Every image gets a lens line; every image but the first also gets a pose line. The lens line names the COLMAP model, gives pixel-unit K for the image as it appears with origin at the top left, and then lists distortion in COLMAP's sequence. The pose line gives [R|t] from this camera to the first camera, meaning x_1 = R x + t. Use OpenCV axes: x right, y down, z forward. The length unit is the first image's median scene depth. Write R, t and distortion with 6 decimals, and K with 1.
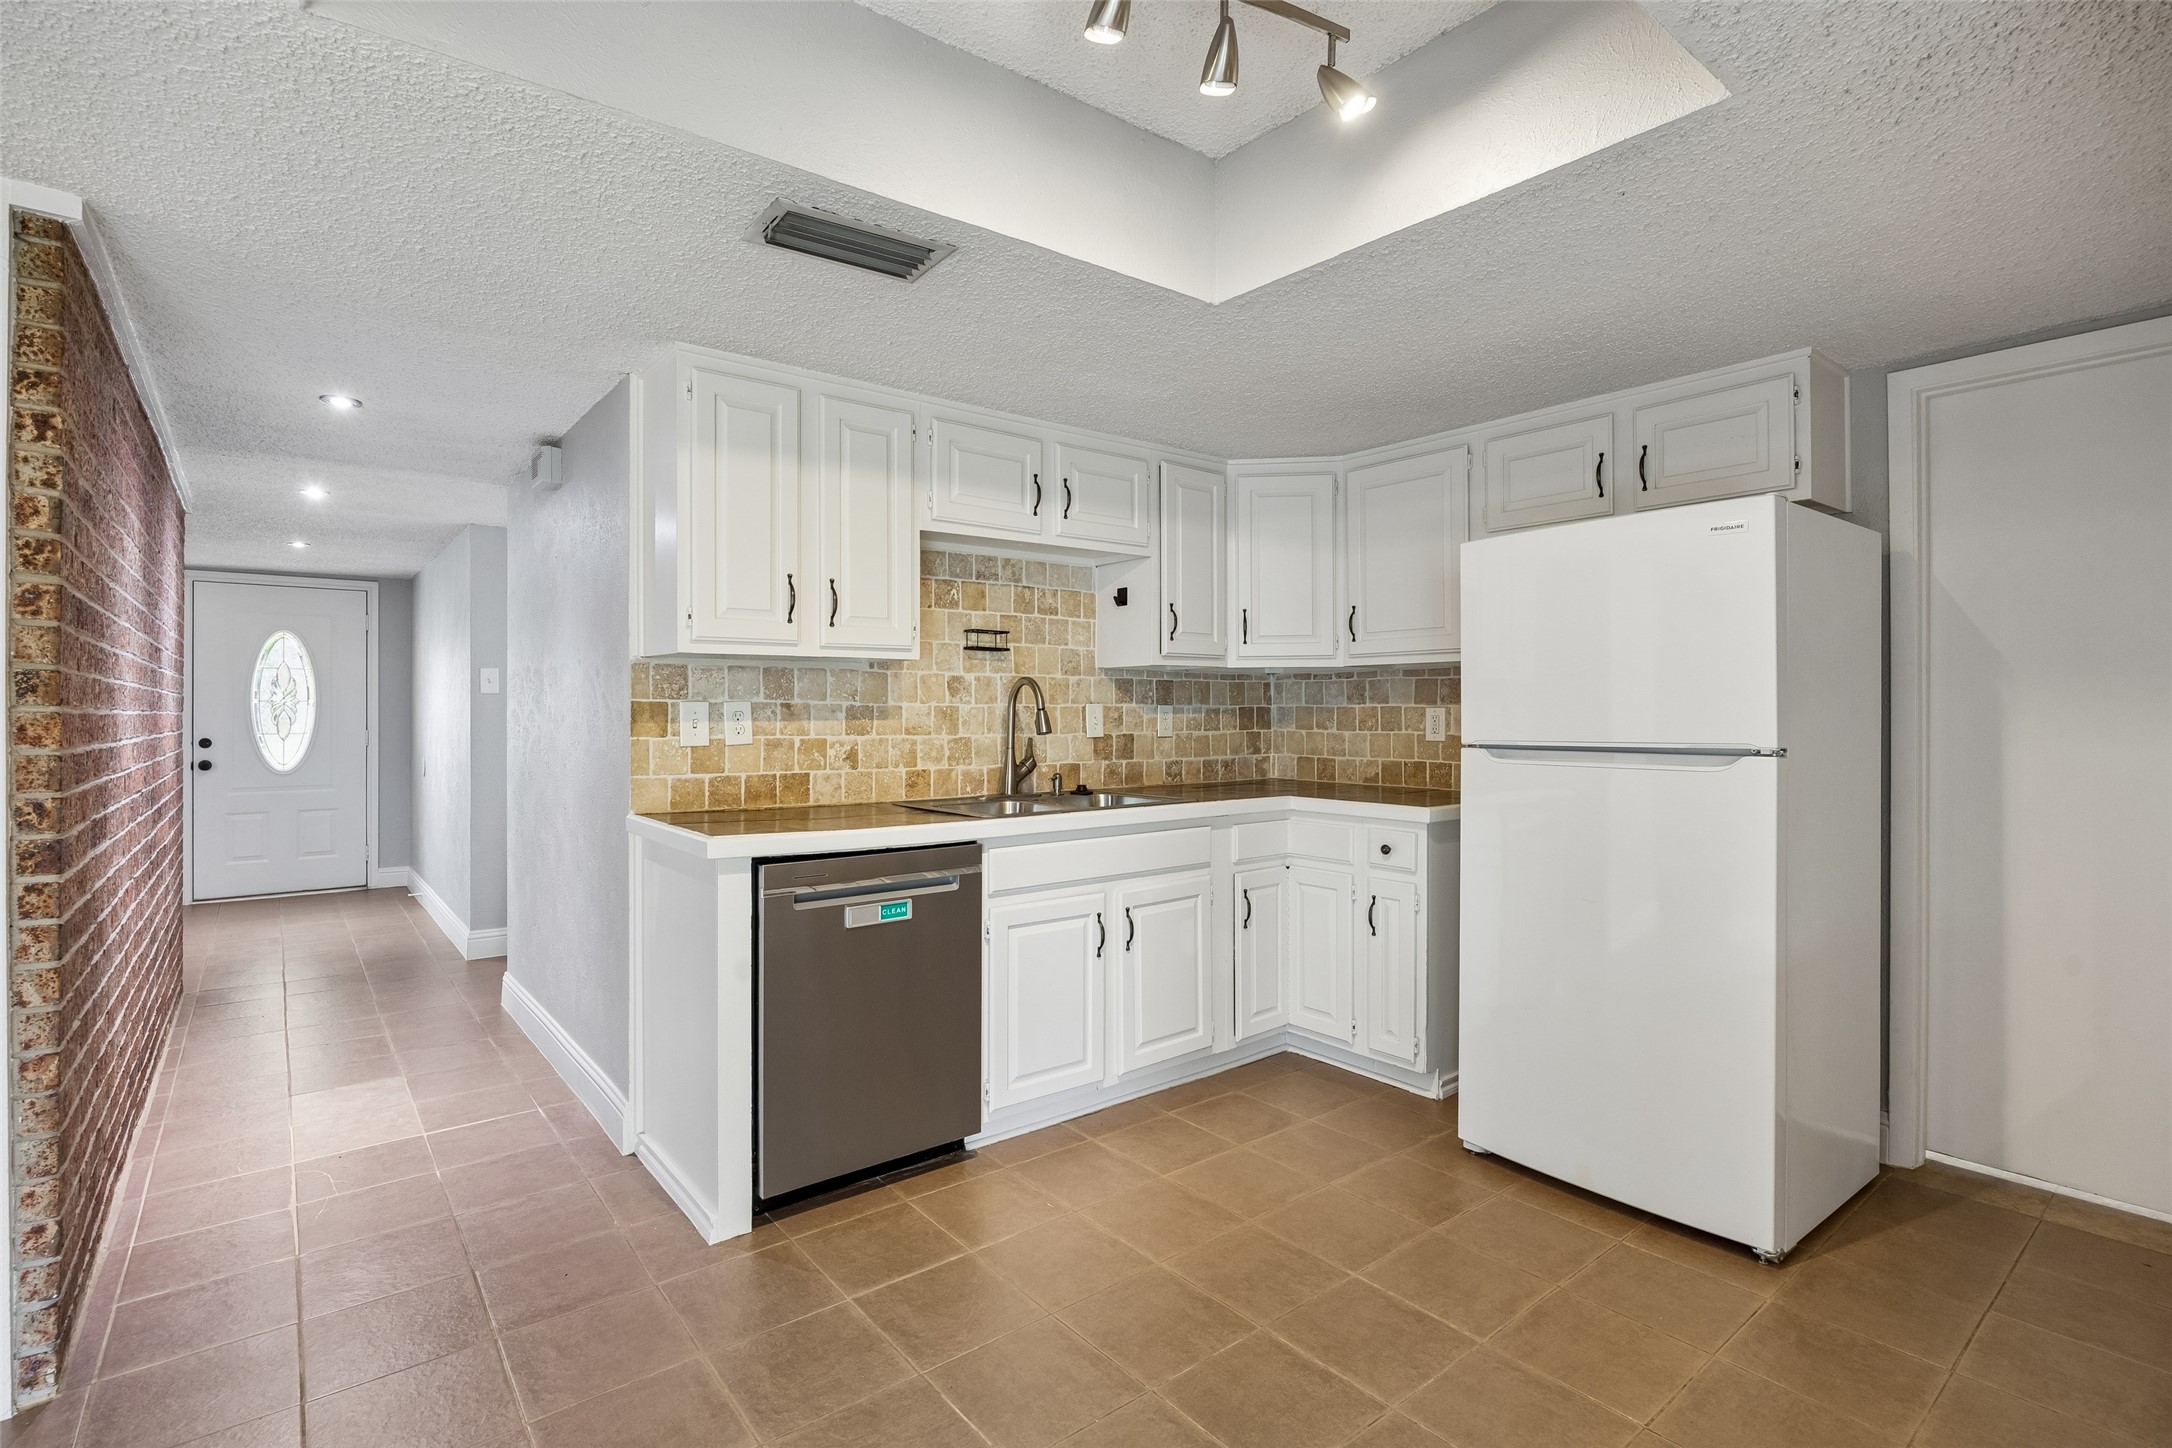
lens RADIAL K [[1045.3, 0, 1119.6], [0, 1045.3, 703.0], [0, 0, 1]] dist [-0.010875, -0.000070]
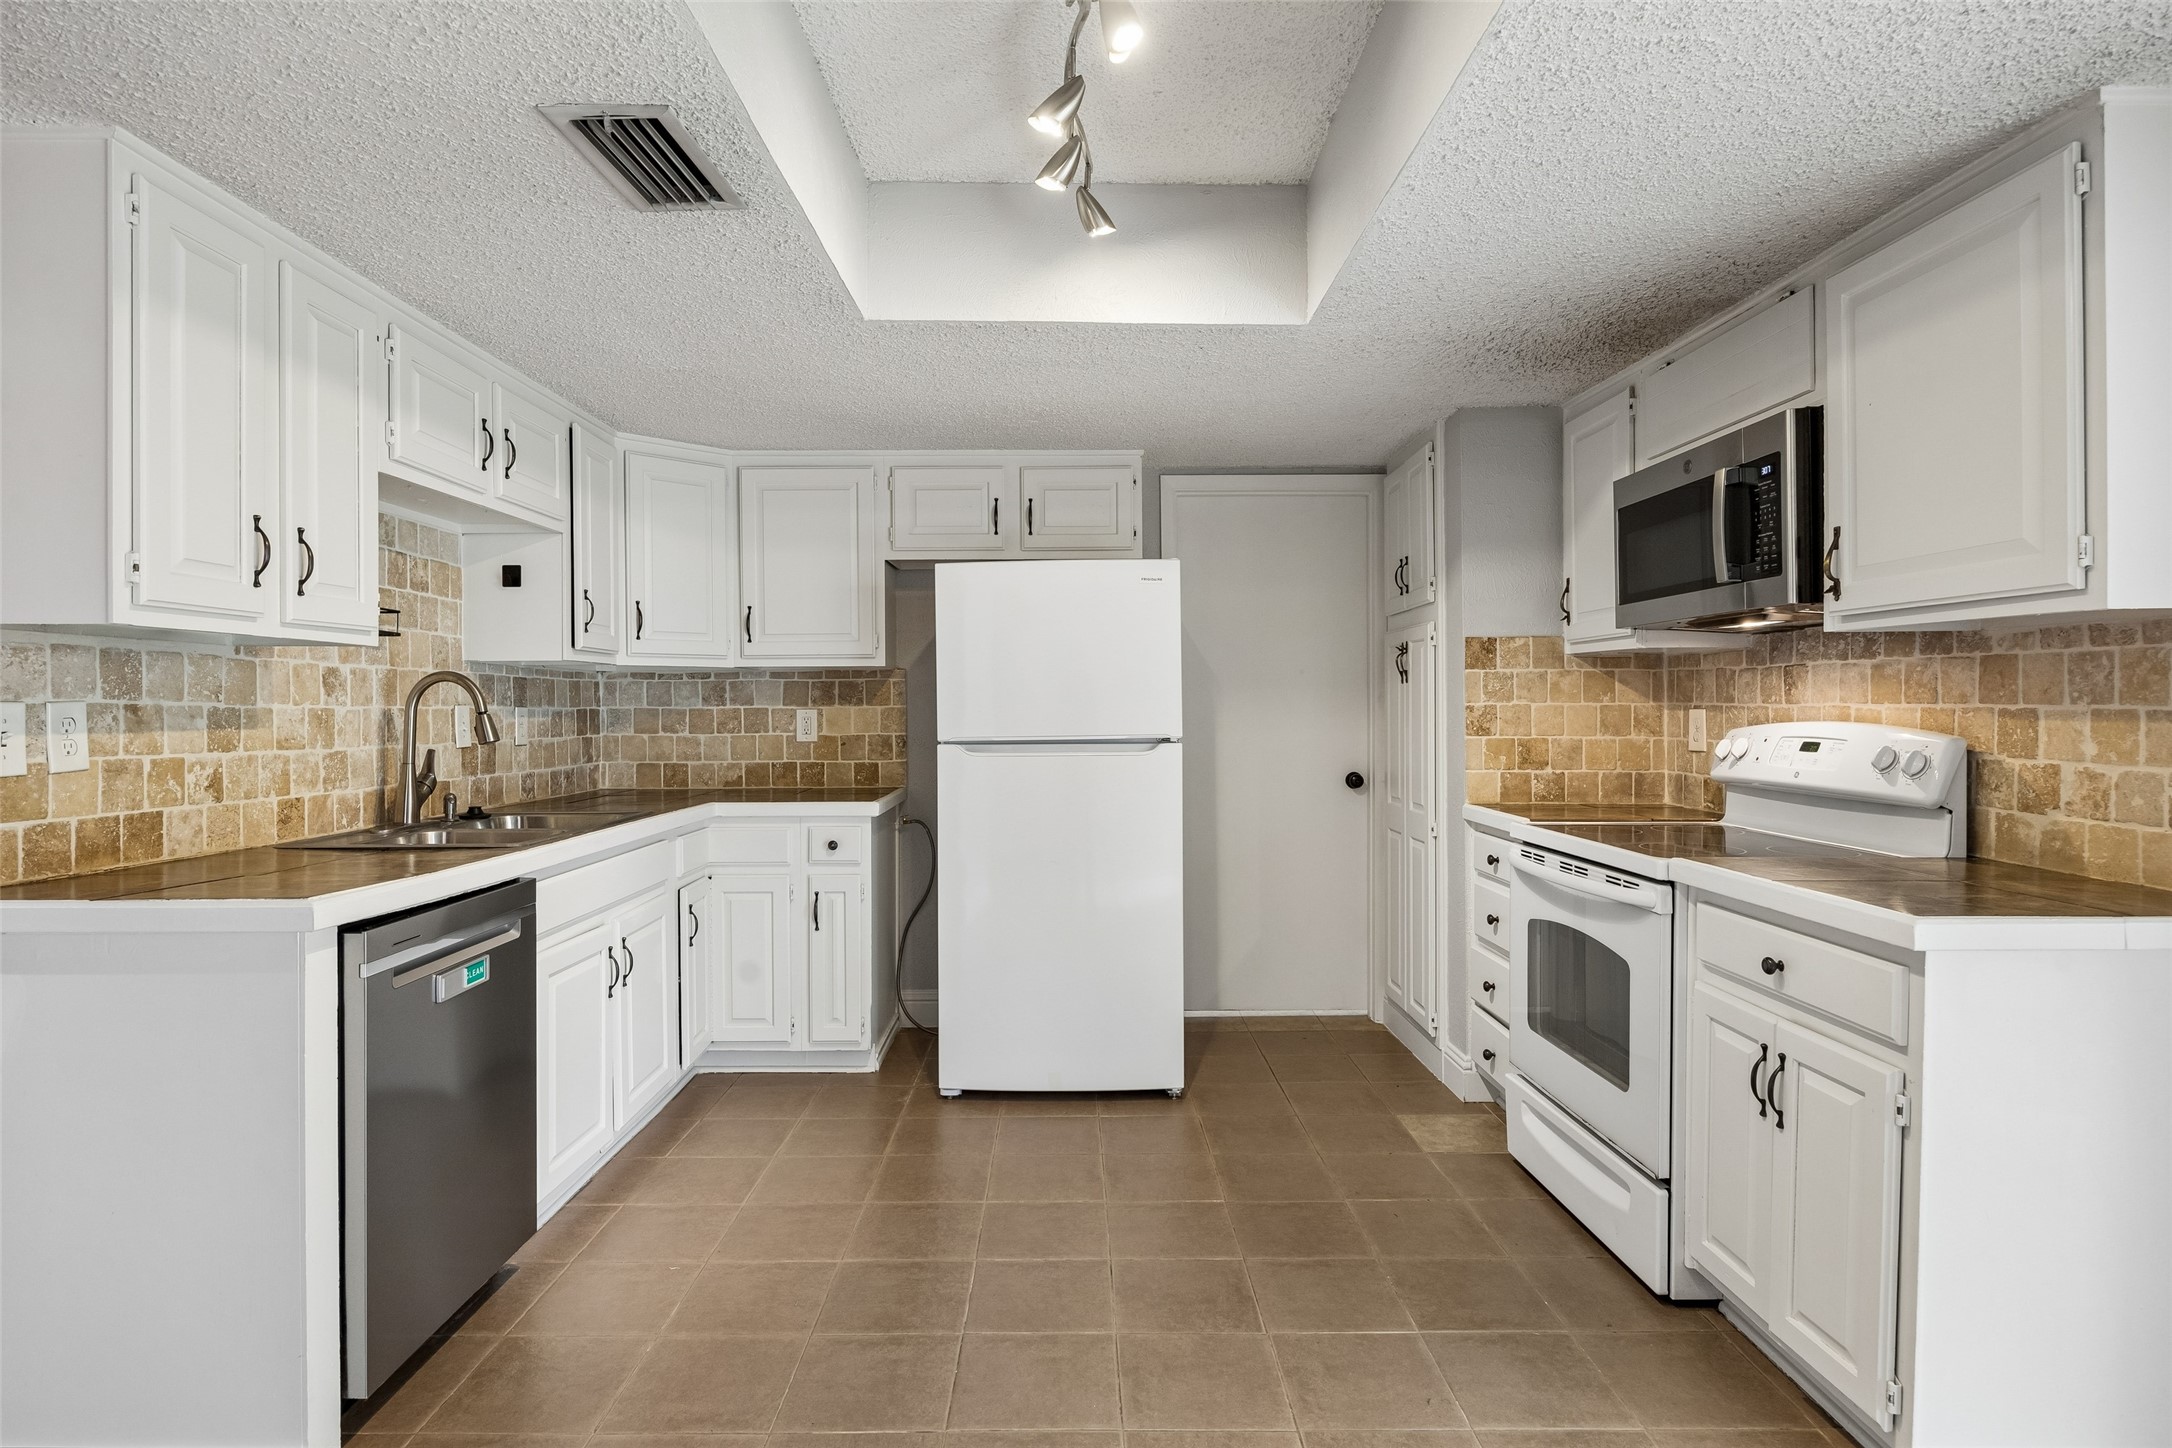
lens RADIAL K [[1105.9, 0, 1148.3], [0, 1105.9, 707.2], [0, 0, 1]] dist [0.004635, -0.004000]
pose [[0.604485, -0.000903, 0.796616, -0.448662], [-0.001140, 0.999997, 0.001999, -0.000248], [-0.796616, -0.002116, 0.604482, 0.082528]]
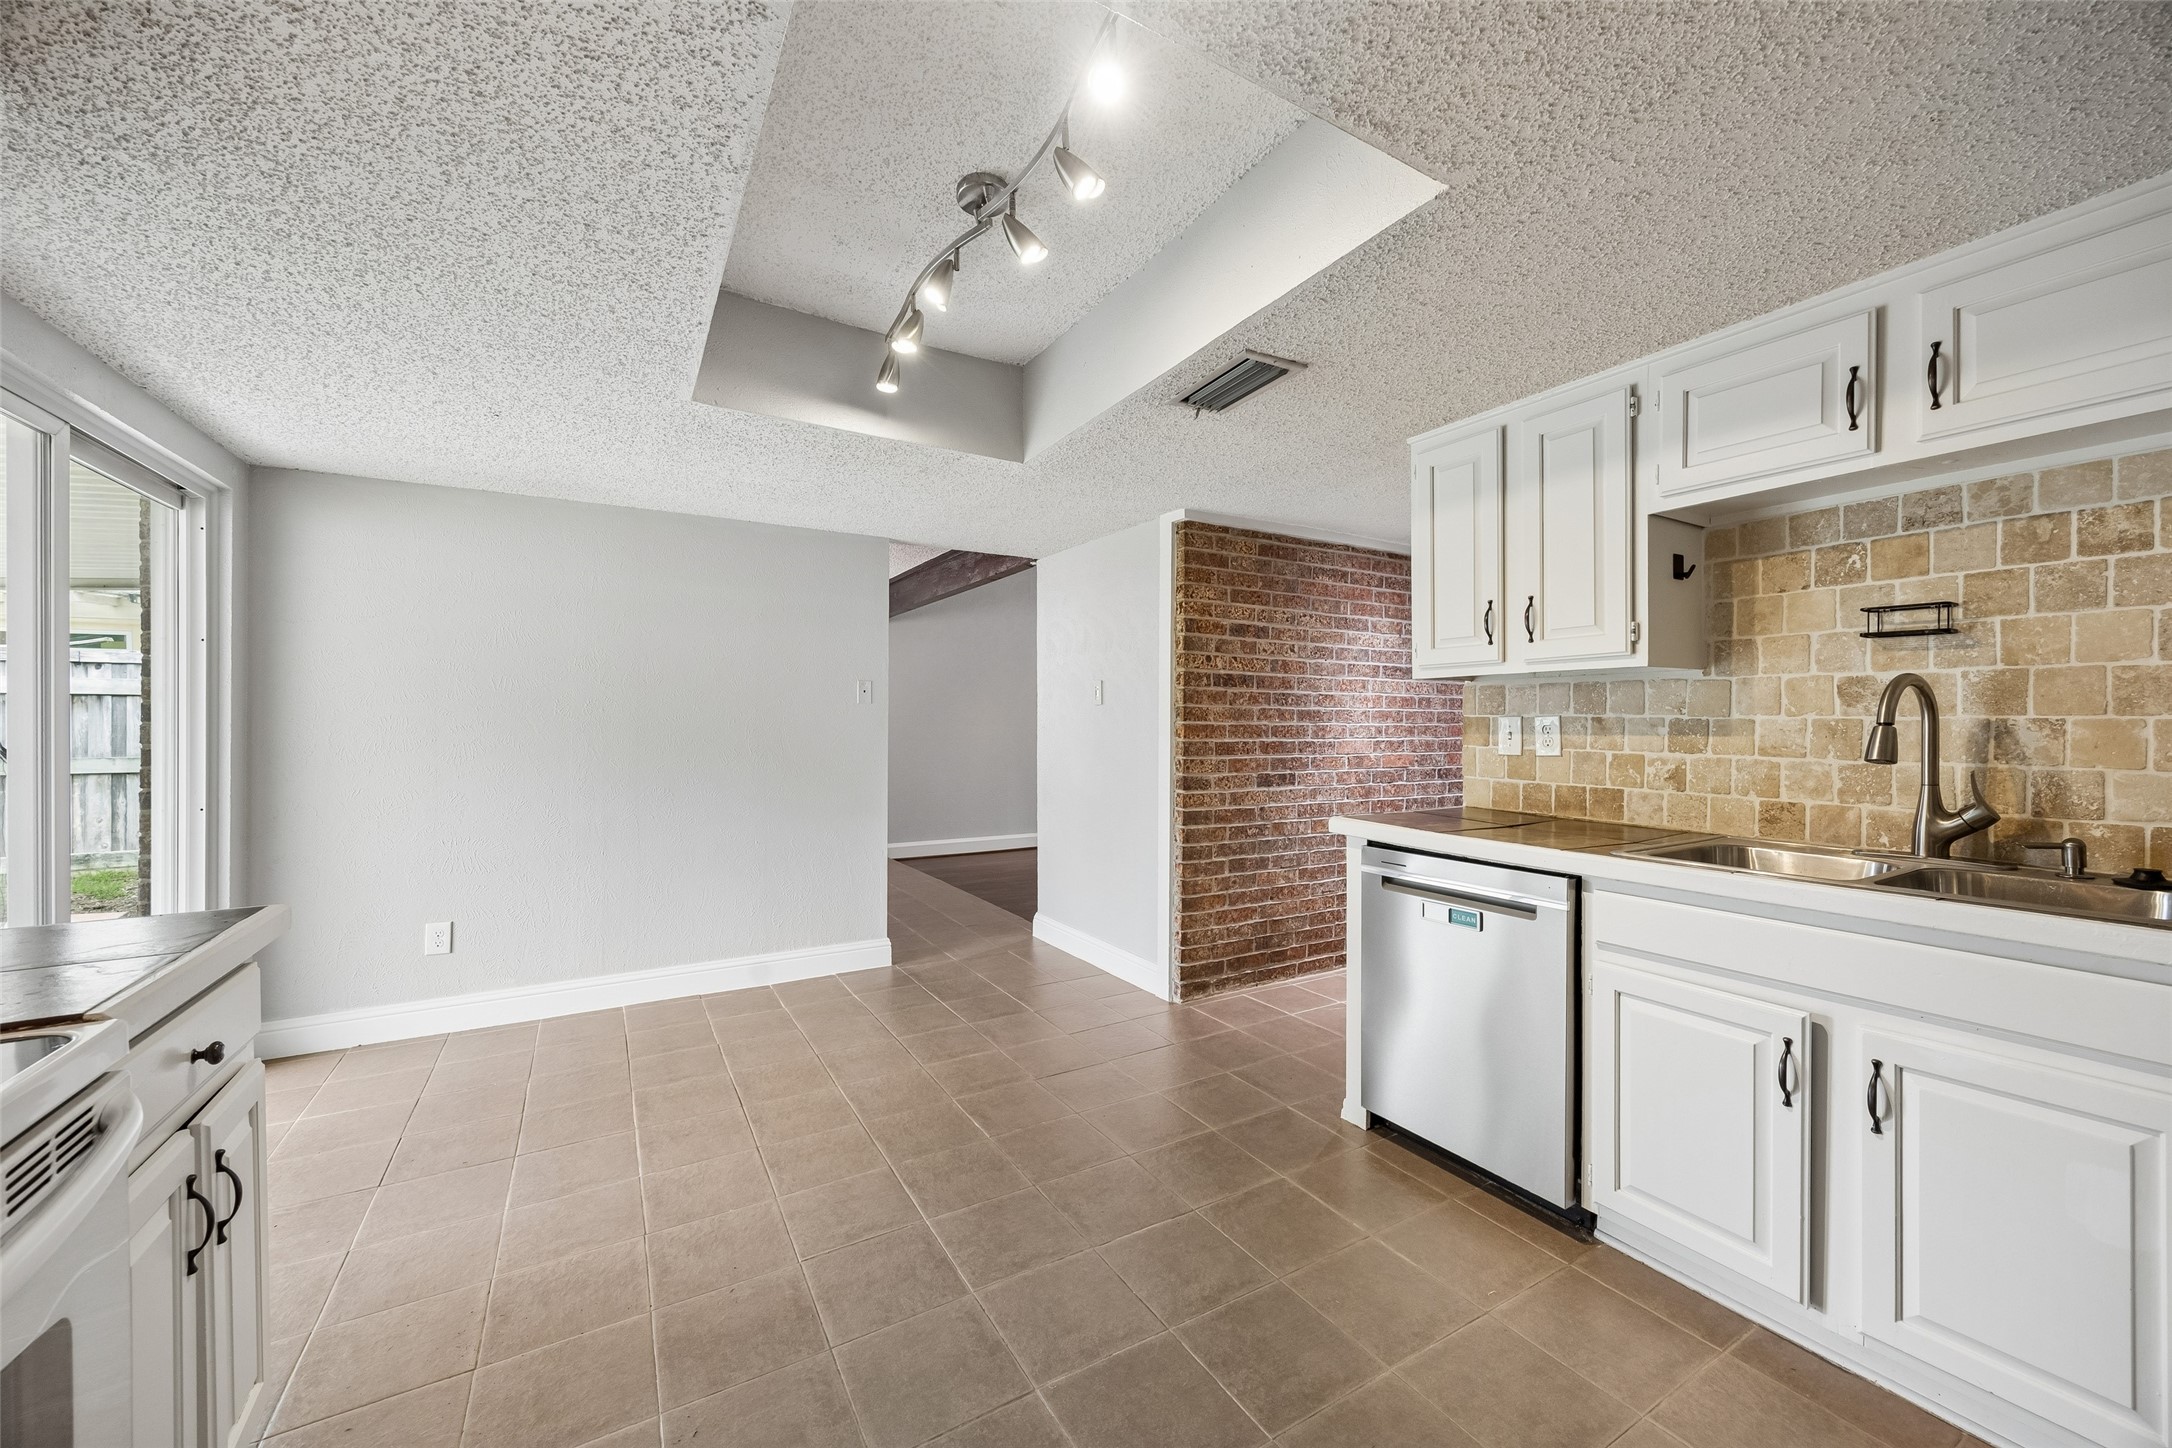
lens RADIAL K [[878.1, 0, 1072.7], [0, 878.1, 722.8], [0, 0, 1]] dist [0.001167, -0.000159]
pose [[-0.209872, -0.000145, -0.977729, 0.564908], [0.004032, 0.999991, -0.001014, 0.003963], [0.977721, -0.004155, -0.209870, 0.634869]]
